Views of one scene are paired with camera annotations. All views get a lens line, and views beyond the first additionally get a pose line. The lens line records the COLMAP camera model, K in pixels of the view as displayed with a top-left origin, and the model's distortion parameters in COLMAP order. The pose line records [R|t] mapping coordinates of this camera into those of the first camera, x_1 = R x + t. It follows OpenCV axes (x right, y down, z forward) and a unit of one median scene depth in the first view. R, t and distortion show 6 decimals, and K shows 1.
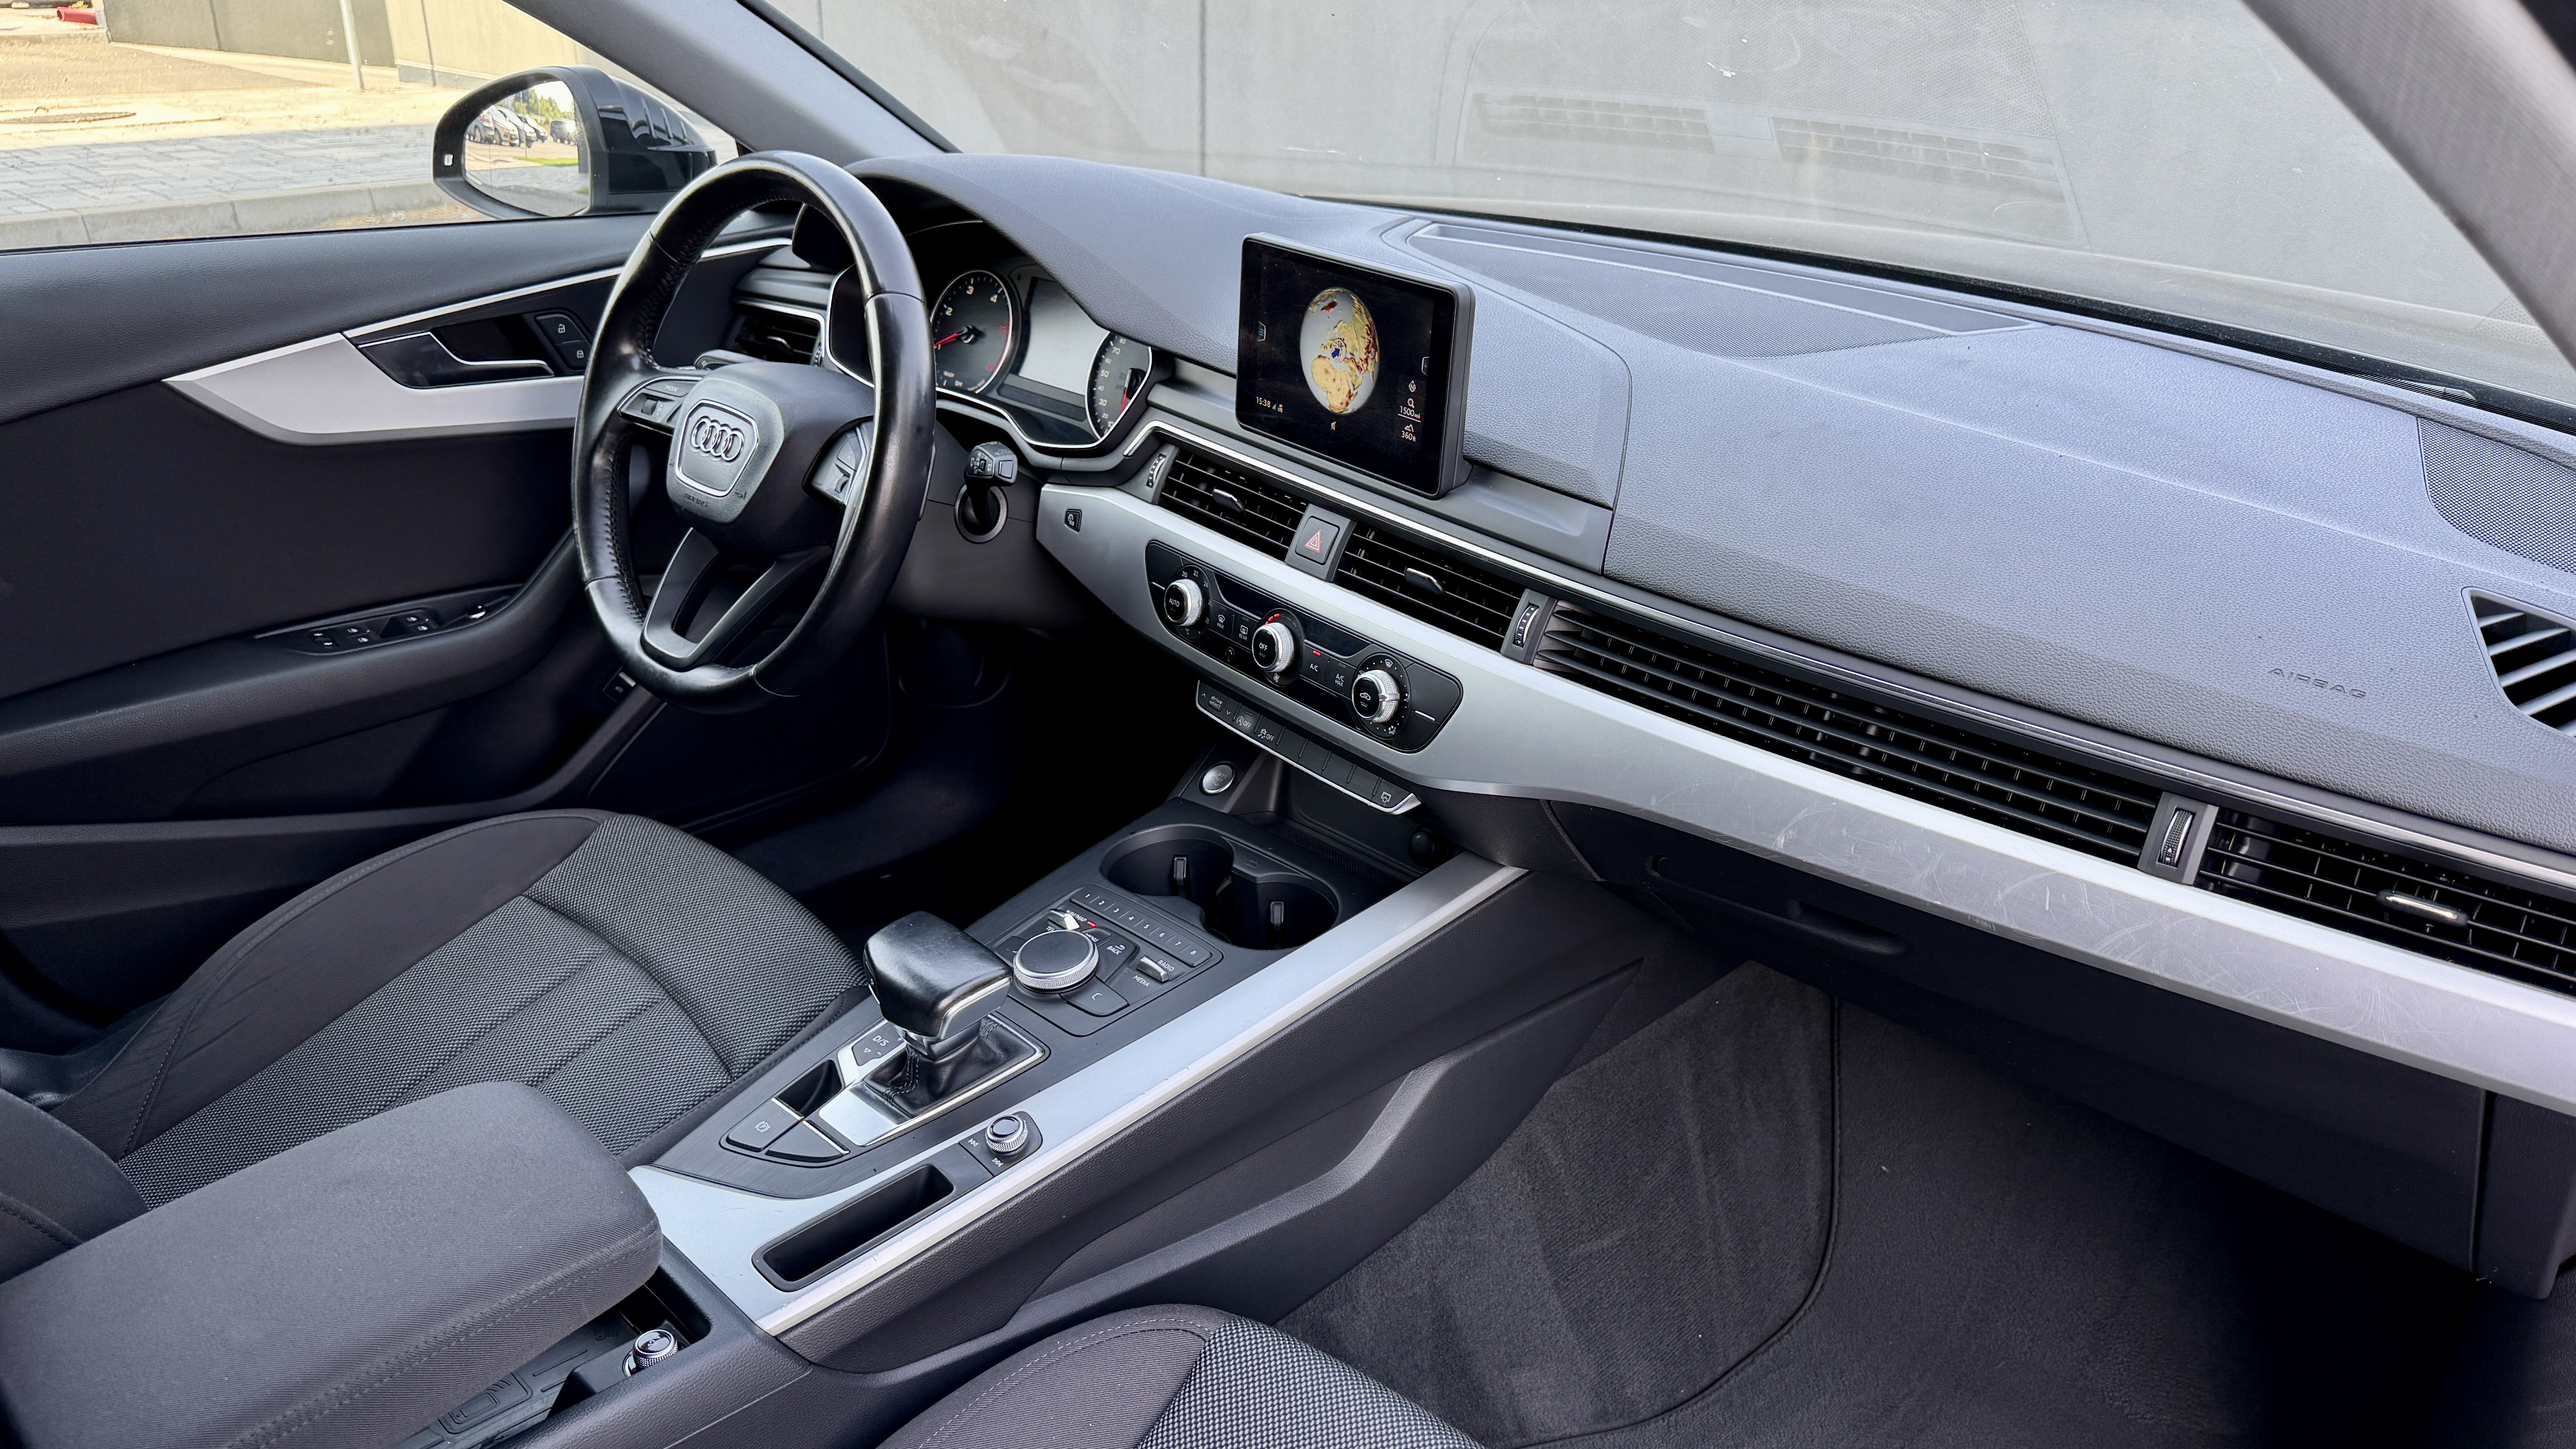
lens RADIAL K [[1808.5, 0, 1292.3], [0, 1808.5, 709.4], [0, 0, 1]] dist [0.051997, -0.029138]
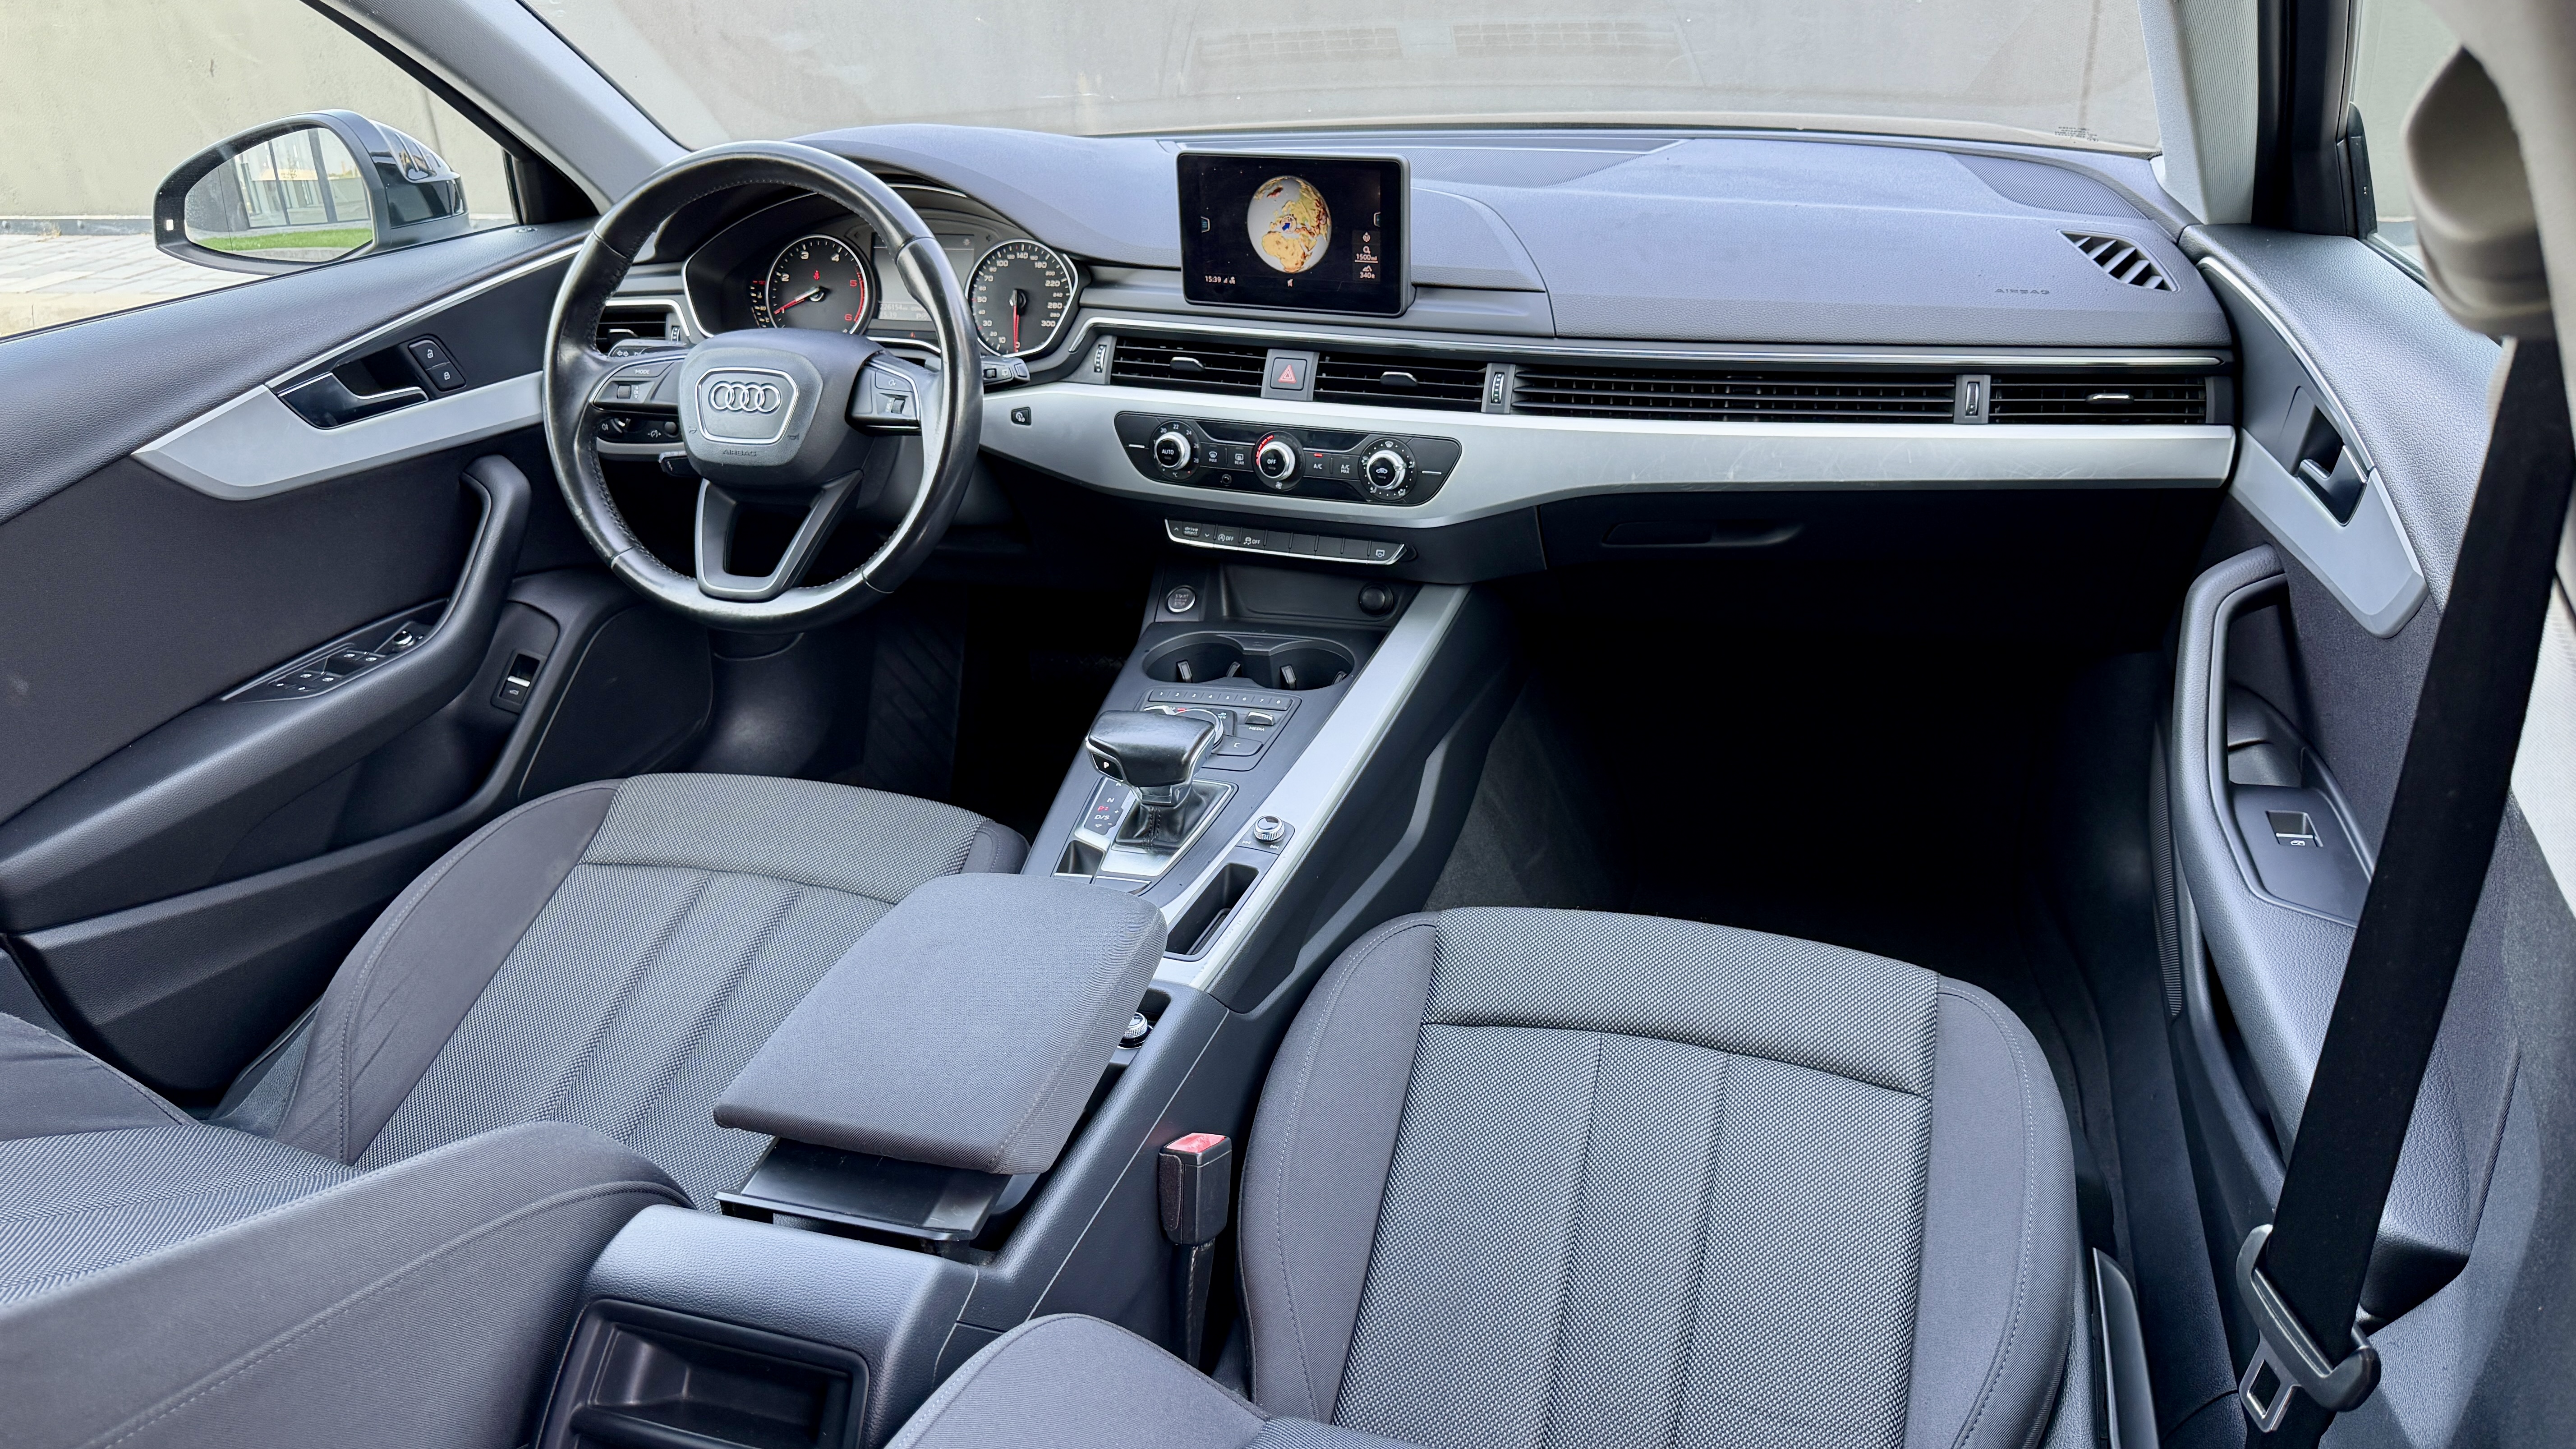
lens RADIAL K [[1808.5, 0, 1296.8], [0, 1808.5, 723.7], [0, 0, 1]] dist [0.051997, -0.029138]
pose [[0.889335, -0.254762, 0.379710, -0.534482], [0.245822, 0.966580, 0.072767, 0.057196], [-0.385558, 0.028627, 0.922240, -0.207481]]
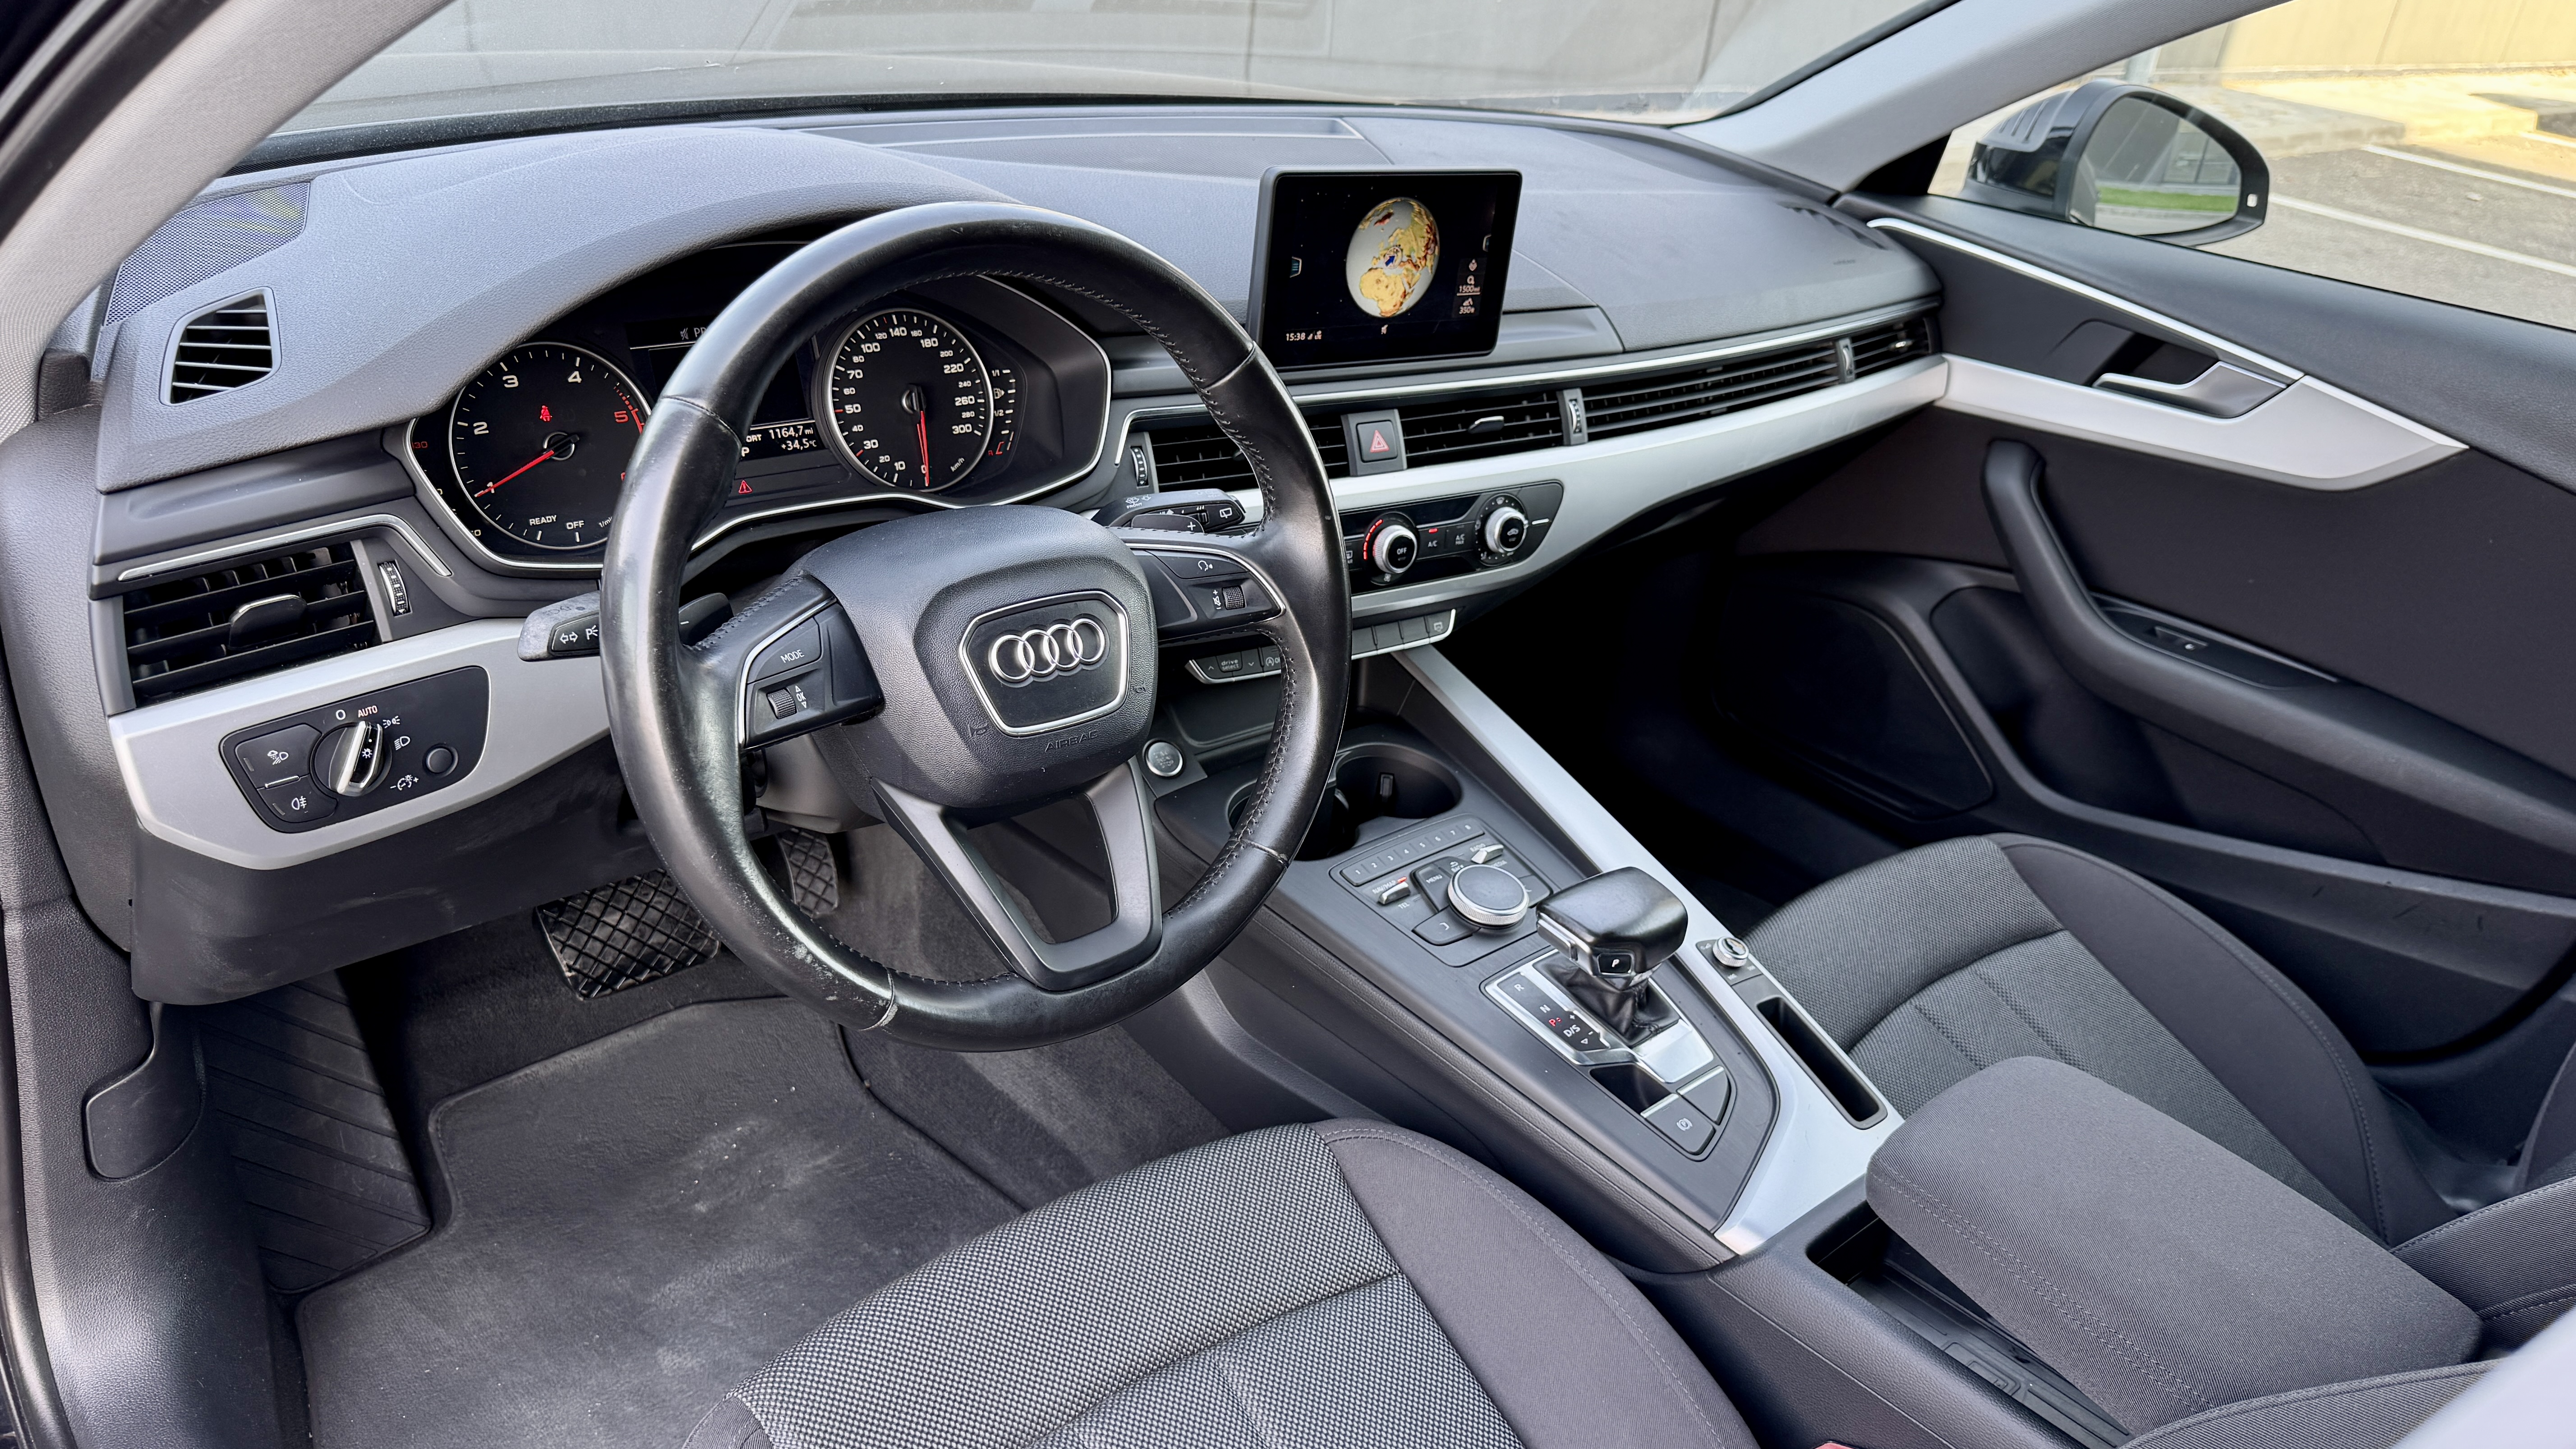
lens RADIAL K [[1808.5, 0, 1293.7], [0, 1808.5, 745.1], [0, 0, 1]] dist [0.051997, -0.029138]
pose [[0.077995, -0.478590, 0.874568, -0.982356], [0.303168, 0.847081, 0.436511, -0.411339], [-0.949740, 0.231095, 0.211162, 0.843081]]
